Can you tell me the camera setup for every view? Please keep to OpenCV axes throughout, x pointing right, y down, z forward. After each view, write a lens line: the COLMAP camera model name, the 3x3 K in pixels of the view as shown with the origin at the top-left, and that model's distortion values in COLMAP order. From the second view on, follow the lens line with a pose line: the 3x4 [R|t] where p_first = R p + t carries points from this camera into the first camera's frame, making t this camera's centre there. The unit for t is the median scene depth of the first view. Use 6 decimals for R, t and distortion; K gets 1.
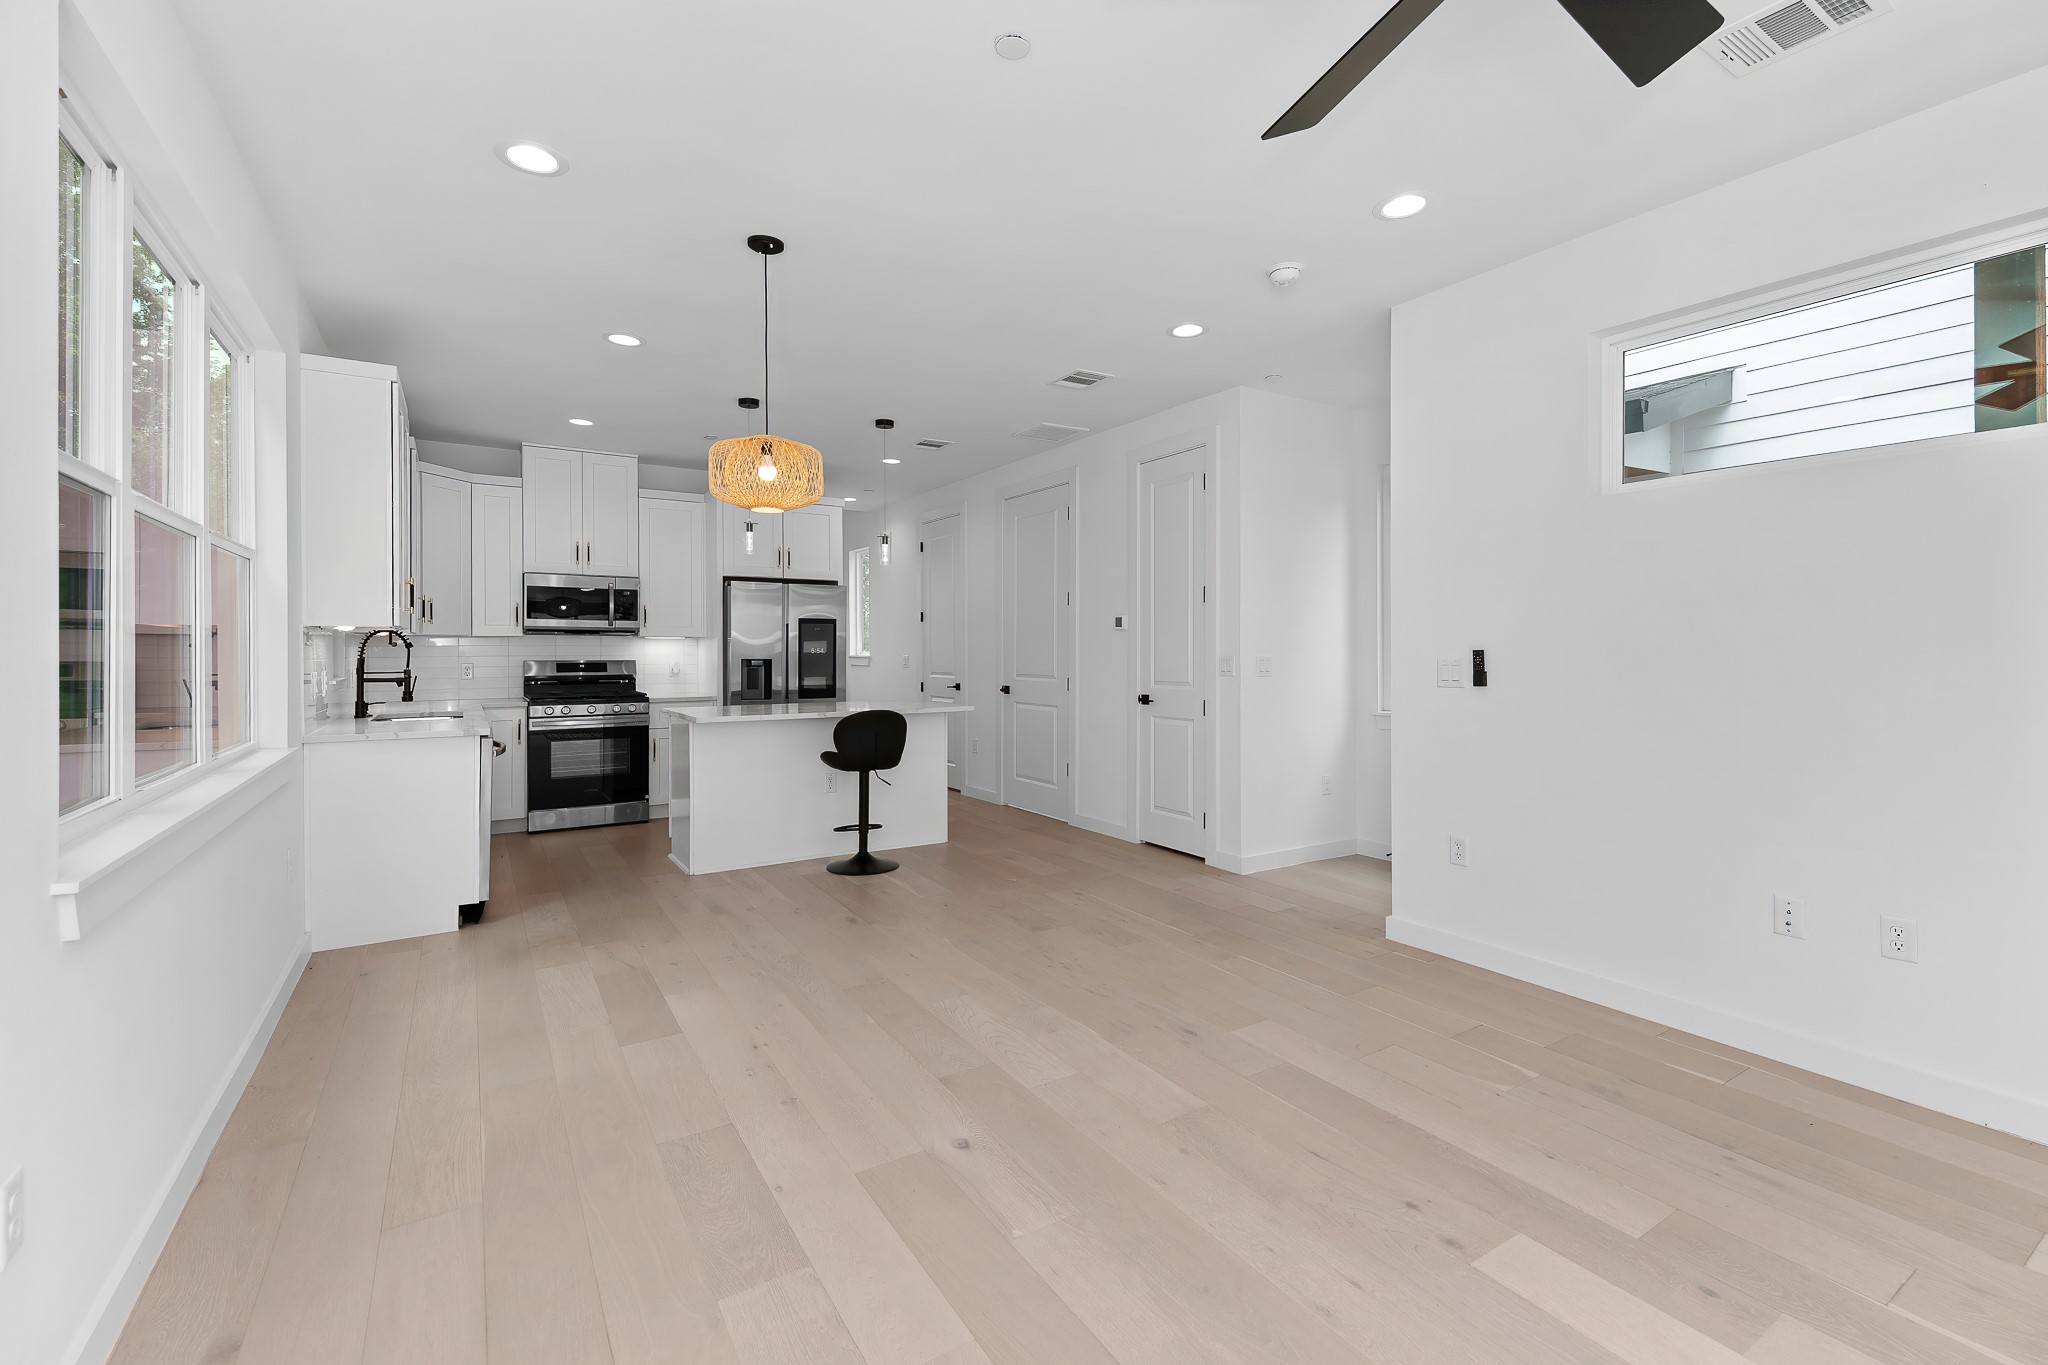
lens RADIAL K [[873.6, 0, 1033.2], [0, 873.6, 650.1], [0, 0, 1]] dist [0.013146, -0.005530]
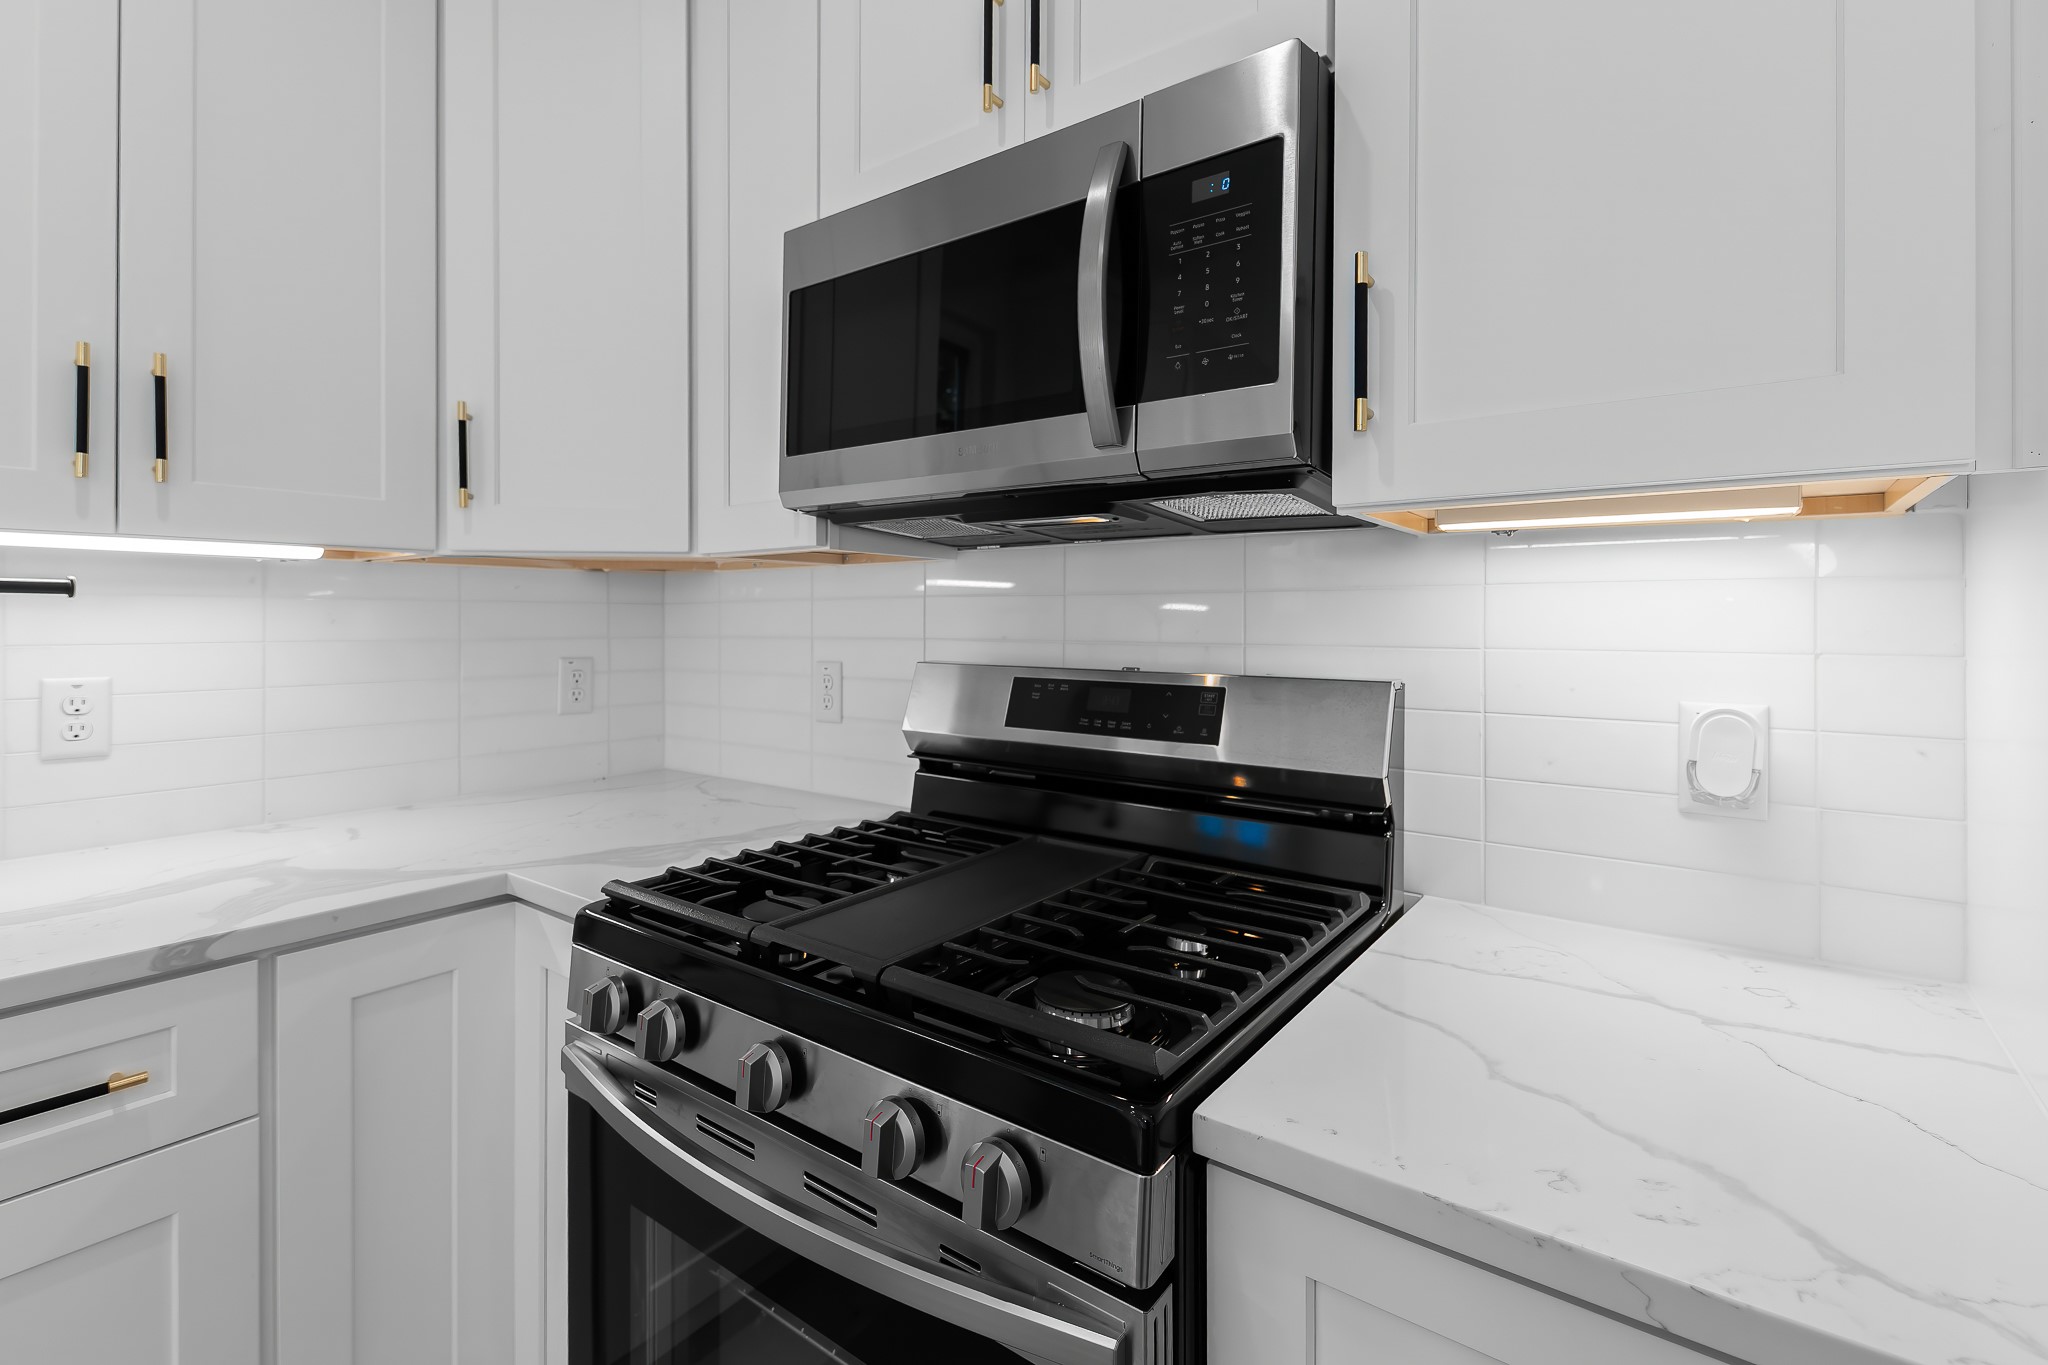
lens RADIAL K [[944.1, 0, 1014.6], [0, 944.1, 614.8], [0, 0, 1]] dist [0.004319, 0.000041]
pose [[0.338065, 0.001945, -0.941121, -0.357965], [-0.001850, 0.999997, 0.001403, 0.000002], [0.941121, 0.001267, 0.338067, 0.975417]]
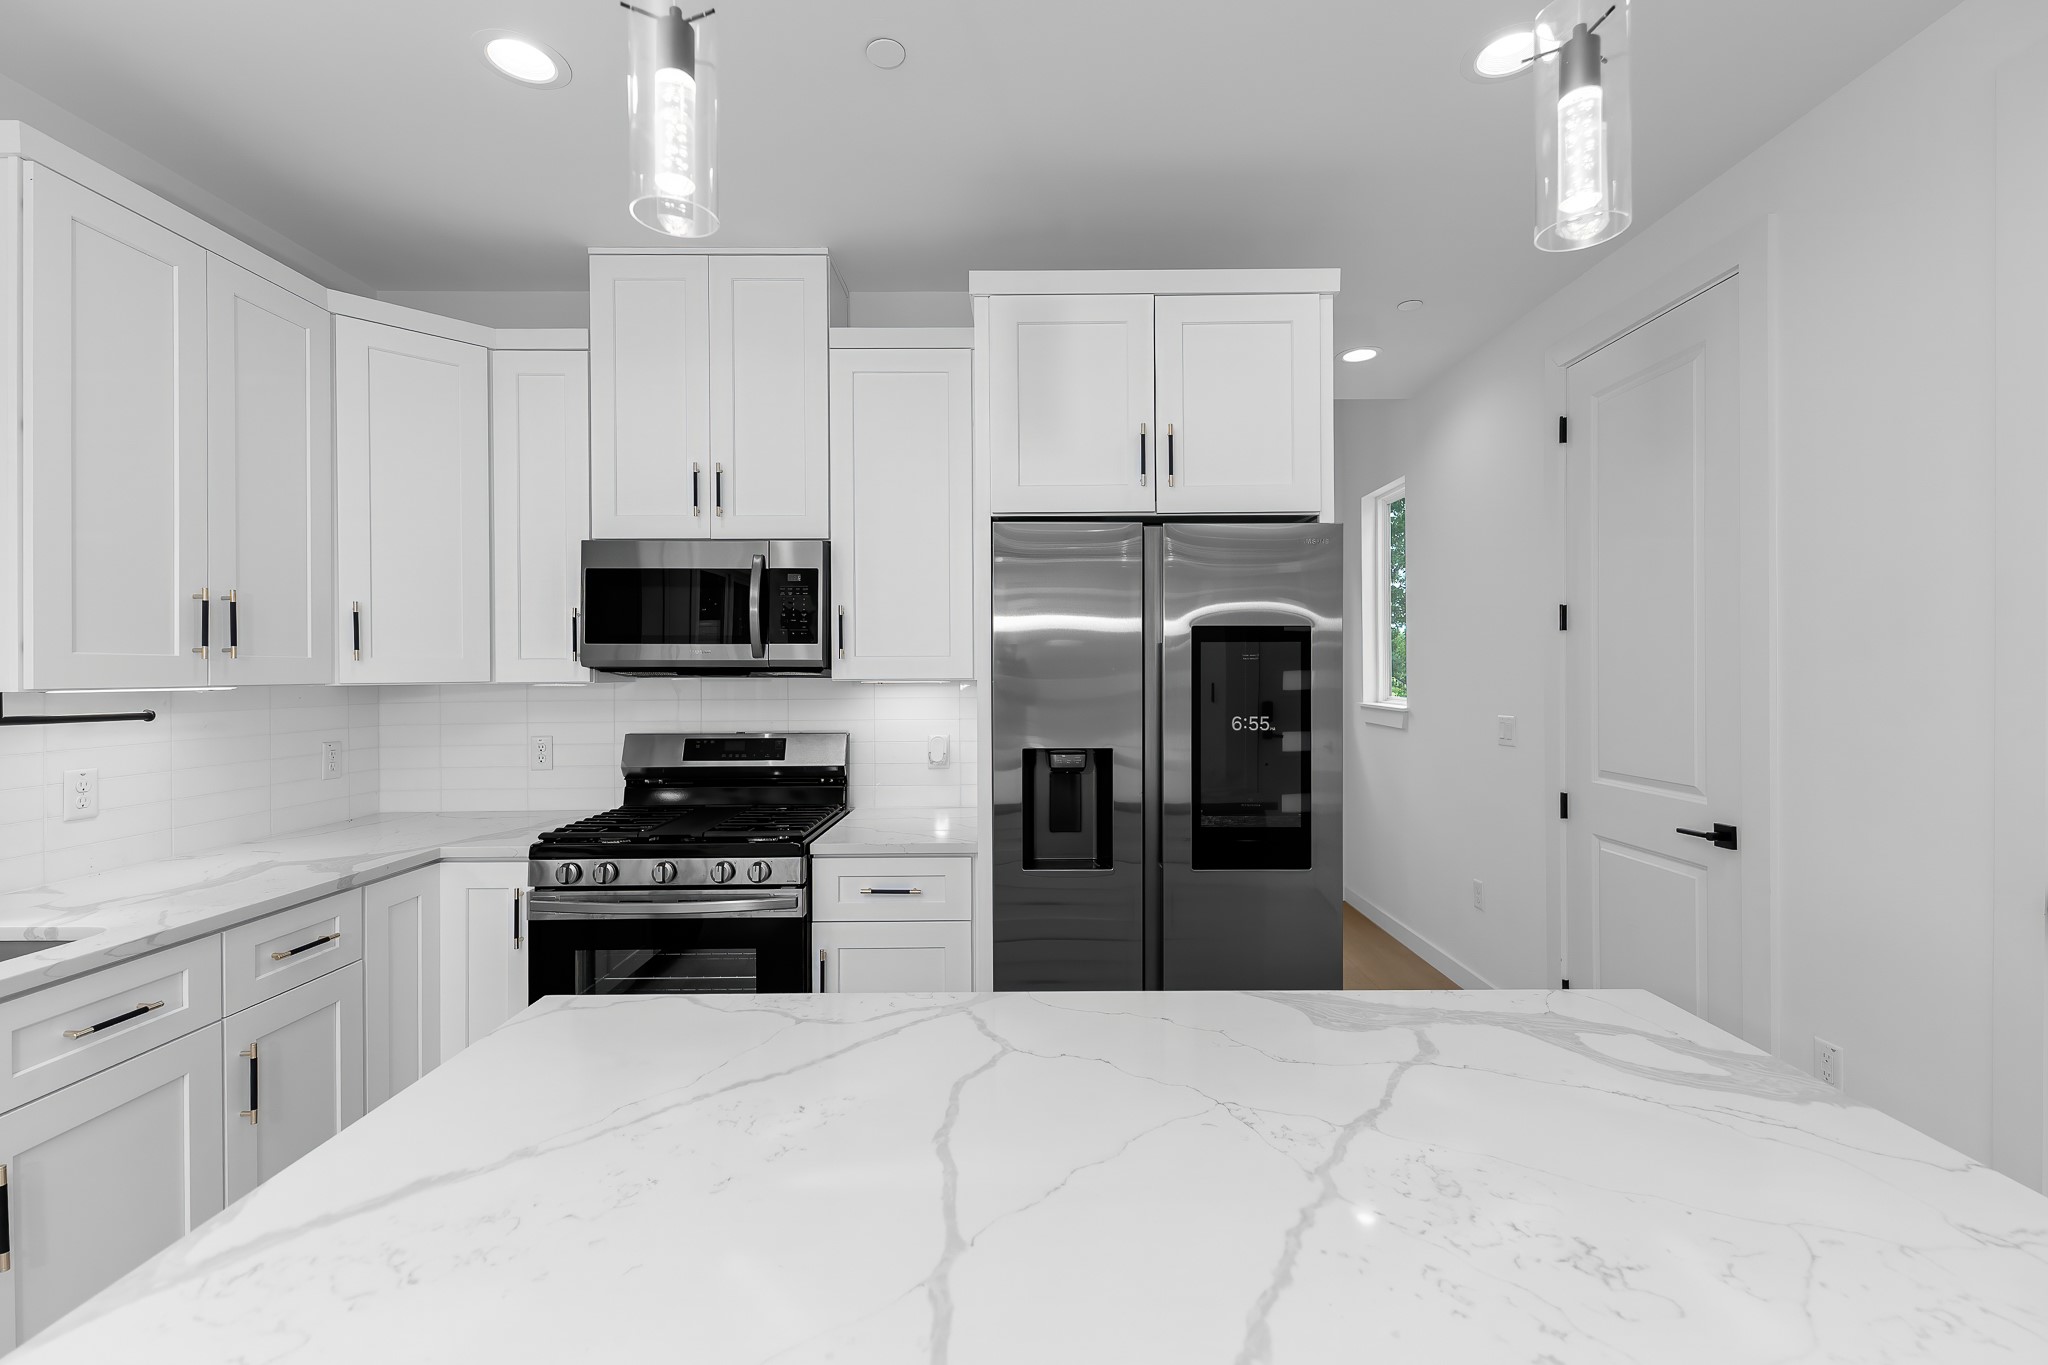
lens RADIAL K [[875.4, 0, 1029.5], [0, 875.4, 669.8], [0, 0, 1]] dist [0.018560, -0.009595]
pose [[0.838142, -0.002429, -0.545446, -0.152014], [0.002994, 0.999996, 0.000146, -0.021942], [0.545444, -0.001756, 0.838146, 0.752298]]
